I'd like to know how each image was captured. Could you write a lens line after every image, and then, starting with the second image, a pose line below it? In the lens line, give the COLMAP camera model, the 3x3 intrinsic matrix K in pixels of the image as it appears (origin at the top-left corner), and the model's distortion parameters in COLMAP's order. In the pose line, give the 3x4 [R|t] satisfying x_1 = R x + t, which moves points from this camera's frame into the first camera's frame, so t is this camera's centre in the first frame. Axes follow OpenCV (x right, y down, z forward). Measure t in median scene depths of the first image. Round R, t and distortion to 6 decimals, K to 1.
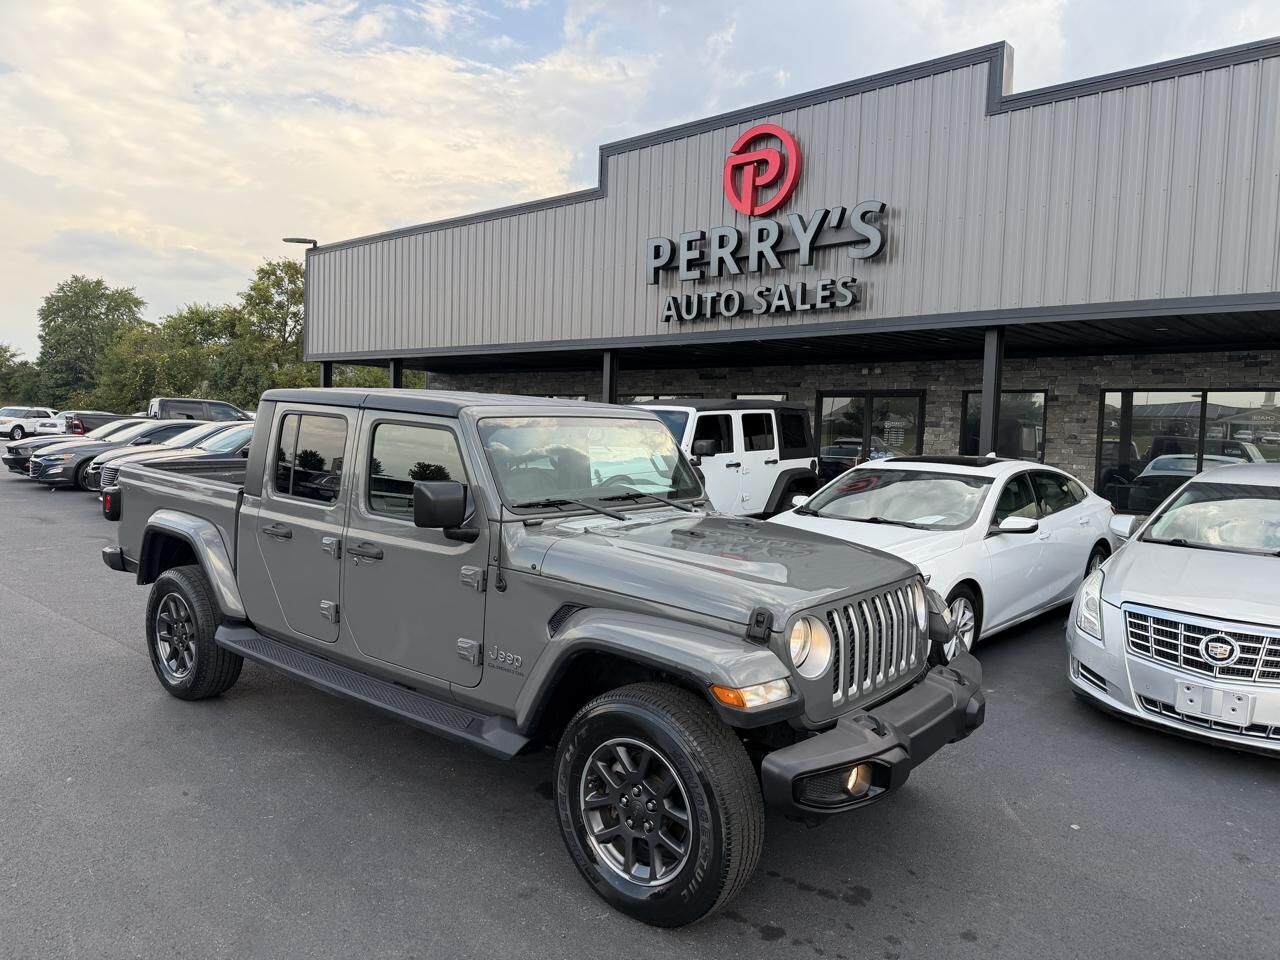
lens RADIAL K [[945.6, 0, 633.3], [0, 945.6, 484.4], [0, 0, 1]] dist [0.030276, -0.034977]
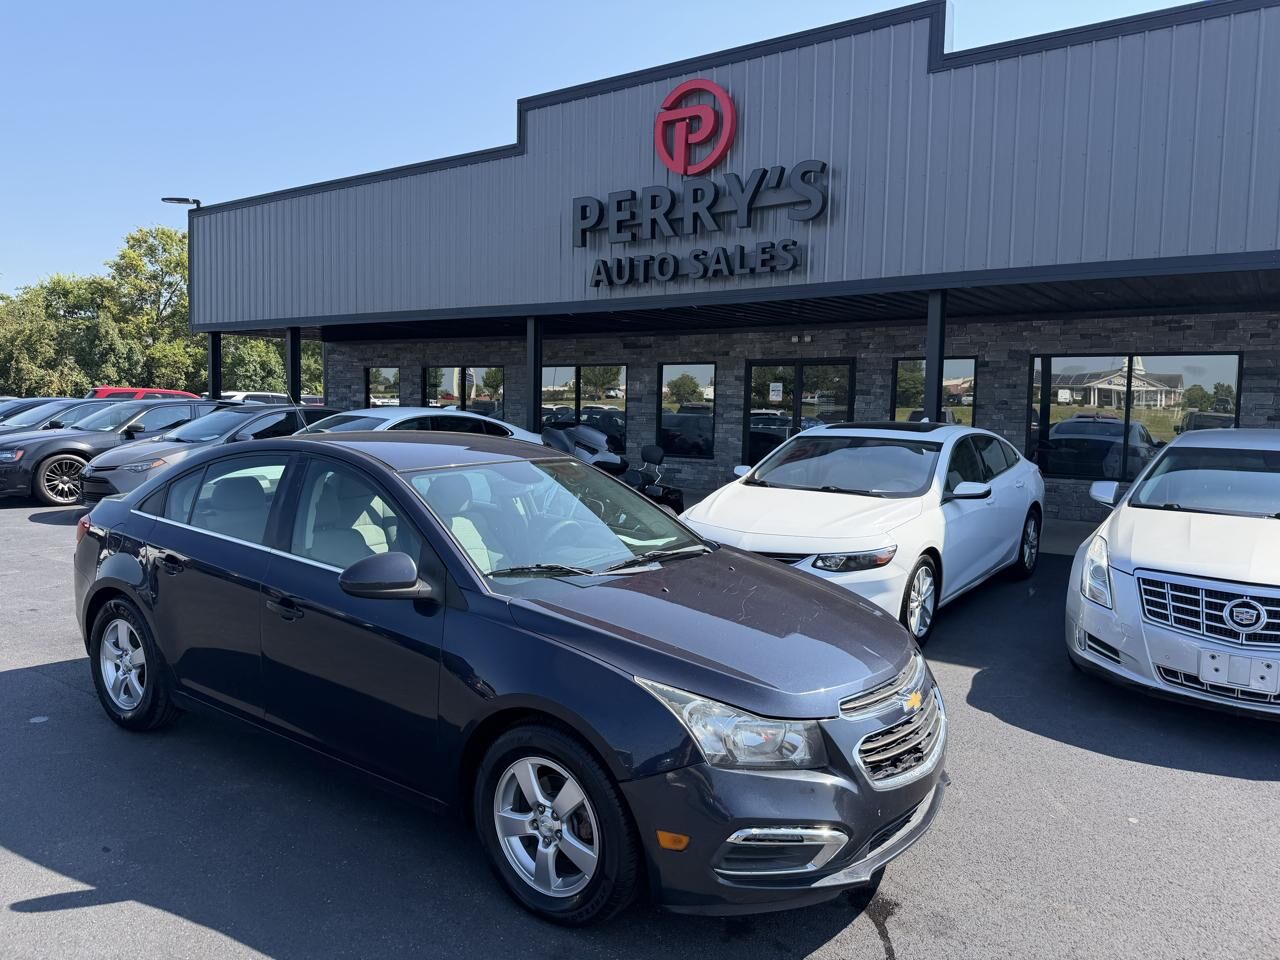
lens RADIAL K [[947.2, 0, 640.3], [0, 947.2, 471.5], [0, 0, 1]] dist [0.048036, -0.068763]
pose [[0.993078, -0.020185, 0.115706, -0.037430], [0.018825, 0.999740, 0.012834, 0.002535], [-0.115935, -0.010567, 0.993201, 0.050132]]
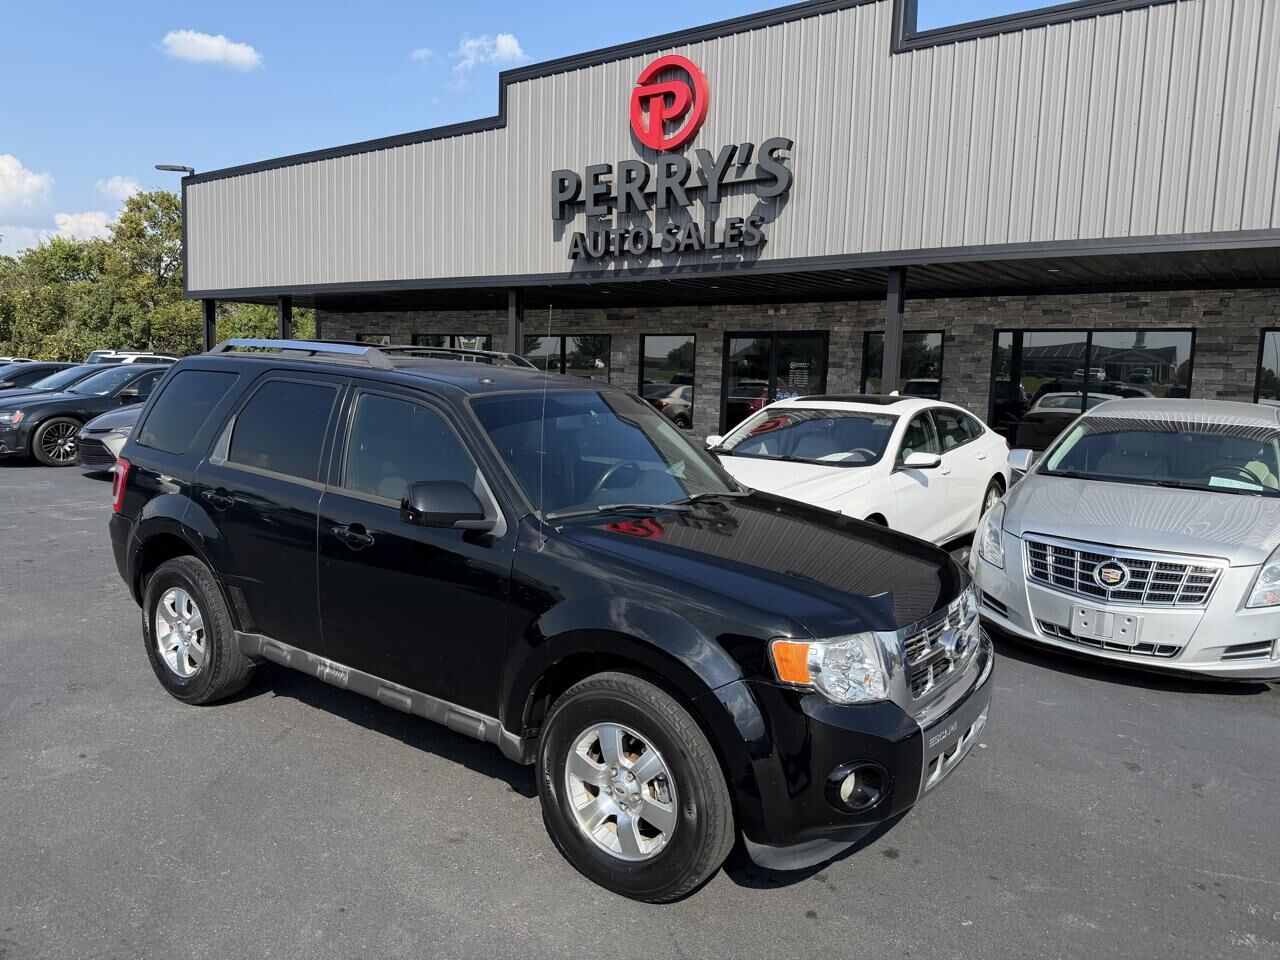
lens RADIAL K [[944.2, 0, 641.9], [0, 944.2, 489.5], [0, 0, 1]] dist [0.046693, -0.067346]
pose [[0.993761, -0.017381, 0.110166, -0.007055], [0.010149, 0.997777, 0.065868, 0.001688], [-0.111065, -0.064339, 0.991728, 0.006698]]
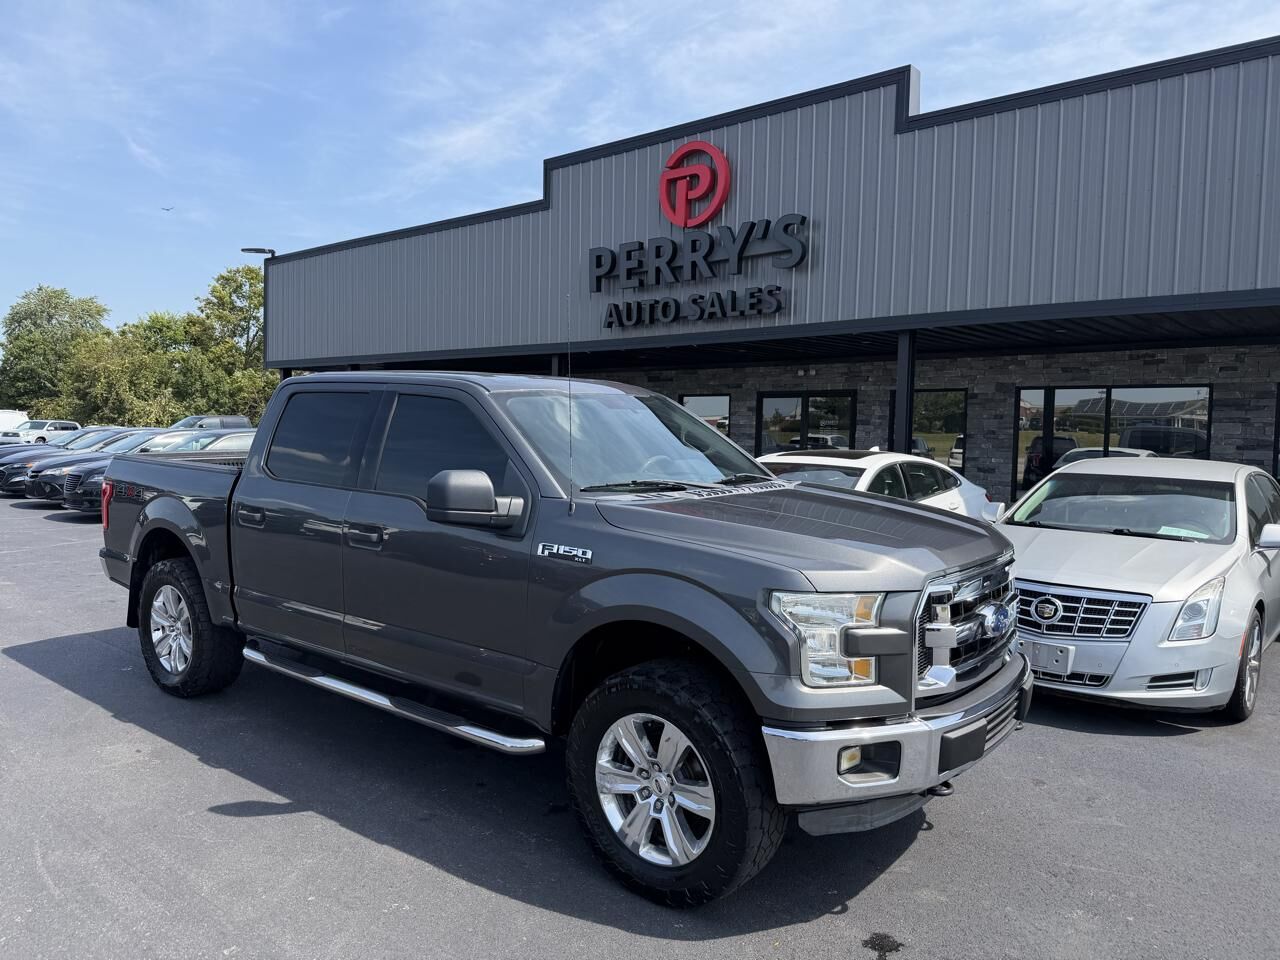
lens RADIAL K [[947.7, 0, 637.2], [0, 947.7, 479.6], [0, 0, 1]] dist [0.052438, -0.067245]
pose [[0.999450, -0.013658, 0.030204, 0.035479], [0.013946, 0.999859, -0.009344, 0.007970], [-0.030072, 0.009760, 0.999500, -0.058604]]
